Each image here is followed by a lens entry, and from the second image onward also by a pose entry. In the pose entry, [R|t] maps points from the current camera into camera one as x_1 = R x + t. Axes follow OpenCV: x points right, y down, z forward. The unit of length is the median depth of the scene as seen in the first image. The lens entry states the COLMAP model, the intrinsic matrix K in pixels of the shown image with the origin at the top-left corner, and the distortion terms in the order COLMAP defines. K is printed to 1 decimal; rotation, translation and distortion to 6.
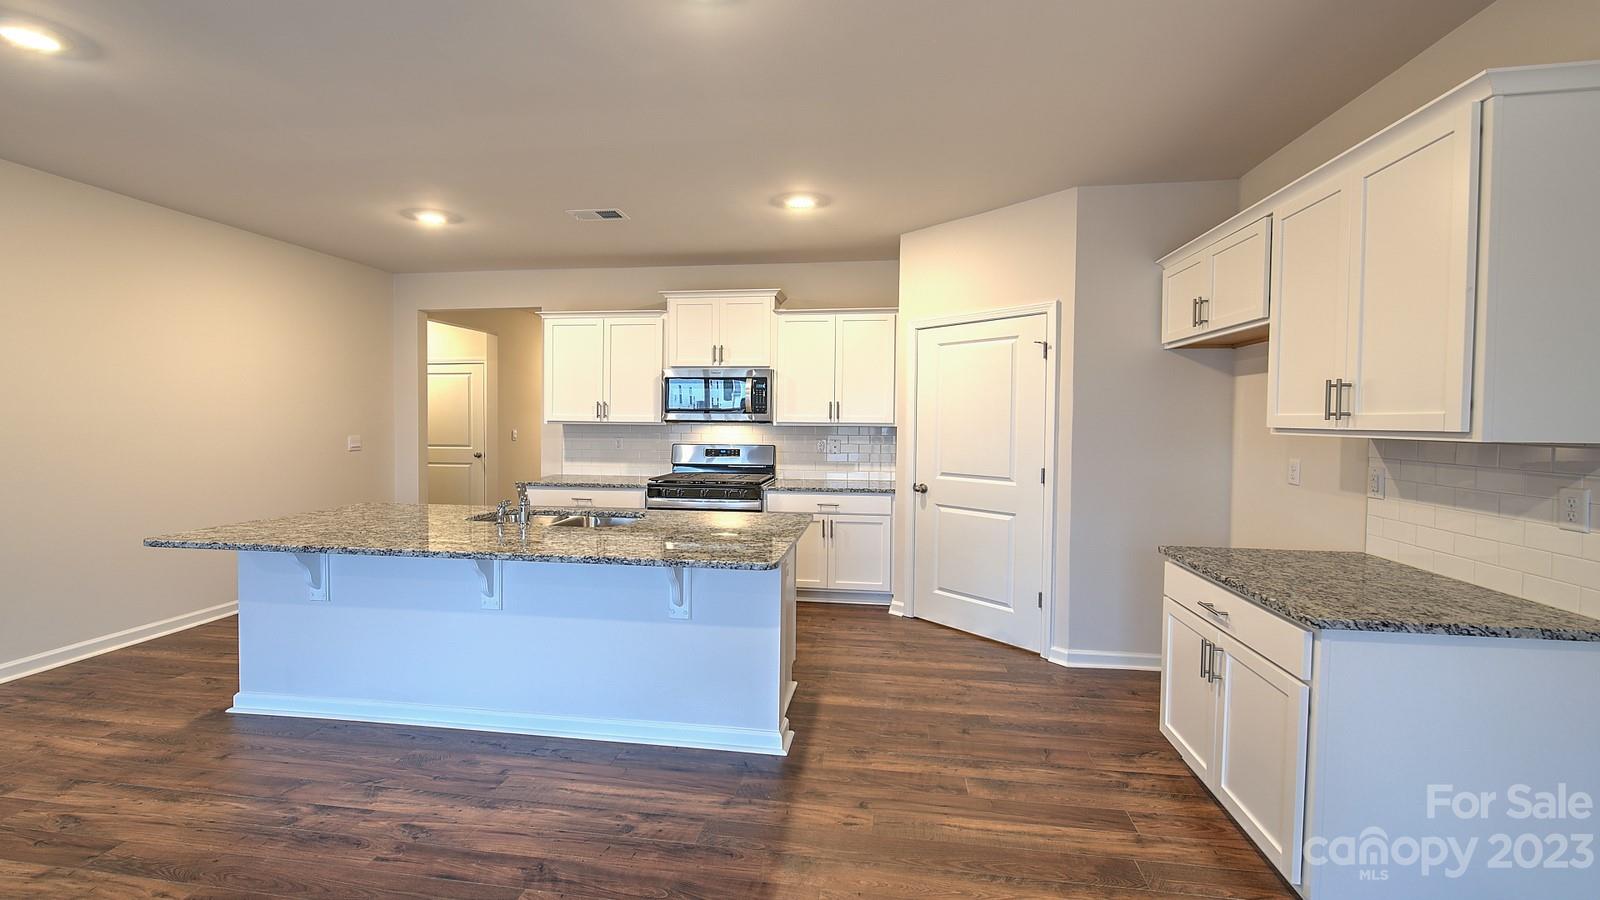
lens RADIAL K [[723.0, 0, 763.4], [0, 723.0, 438.1], [0, 0, 1]] dist [-0.001430, -0.000152]
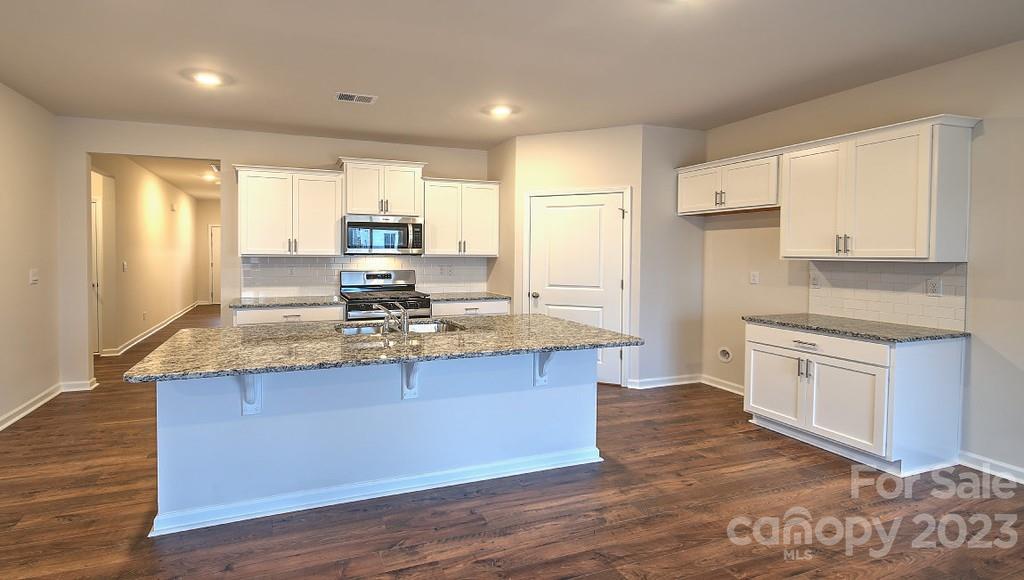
lens RADIAL K [[495.4, 0, 461.3], [0, 495.4, 264.4], [0, 0, 1]] dist [-0.000432, -0.000559]
pose [[0.875105, -0.013644, 0.483740, -0.586896], [0.013757, 0.999900, 0.003315, -0.006508], [-0.483737, 0.003753, 0.875206, 0.136243]]
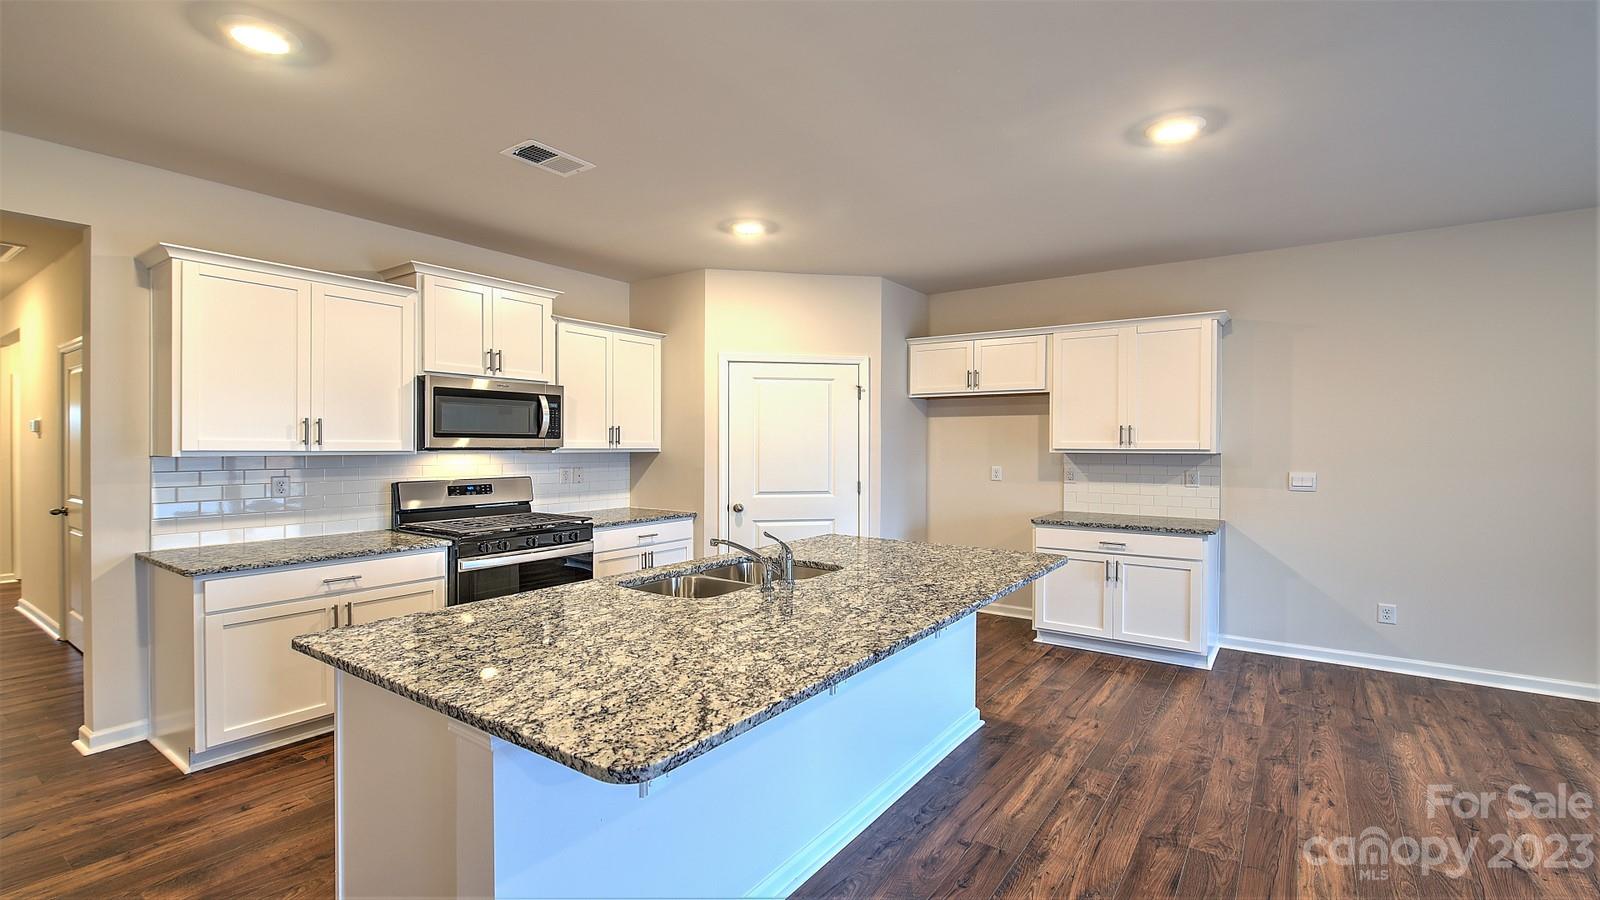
lens RADIAL K [[698.0, 0, 805.6], [0, 698.0, 453.7], [0, 0, 1]] dist [-0.002220, -0.000118]
pose [[0.441622, -0.016051, 0.897058, -0.862464], [0.024845, 0.999675, 0.005655, -0.020052], [-0.896857, 0.019790, 0.441877, 0.560360]]
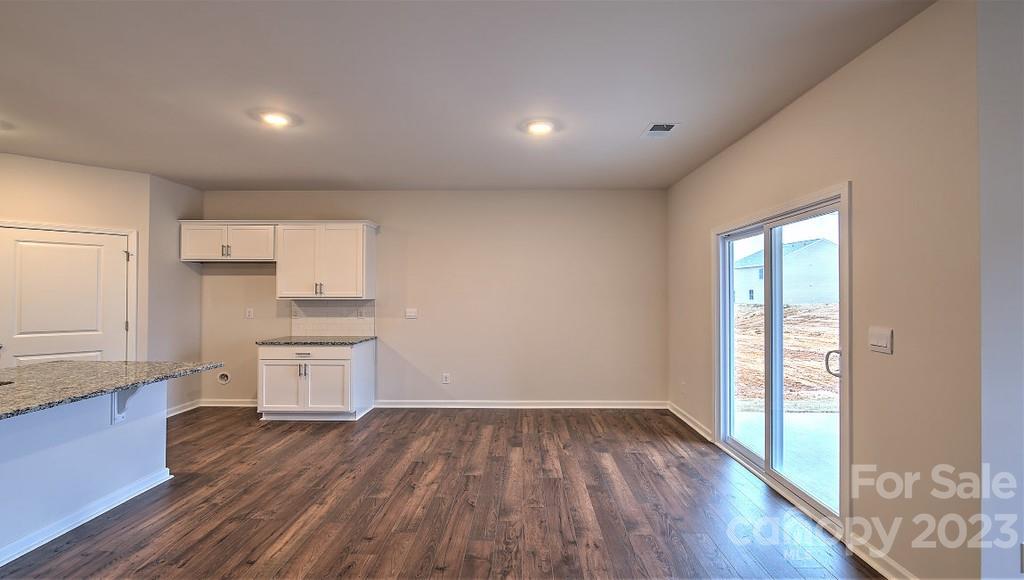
lens RADIAL K [[463.0, 0, 512.0], [0, 463.0, 290.0], [0, 0, 1]] dist [-0.003565, -0.001383]
pose [[-0.136931, 0.005043, 0.990568, -0.949736], [0.025120, 0.999683, -0.001617, -0.011377], [-0.990262, 0.024662, -0.137014, 0.220662]]
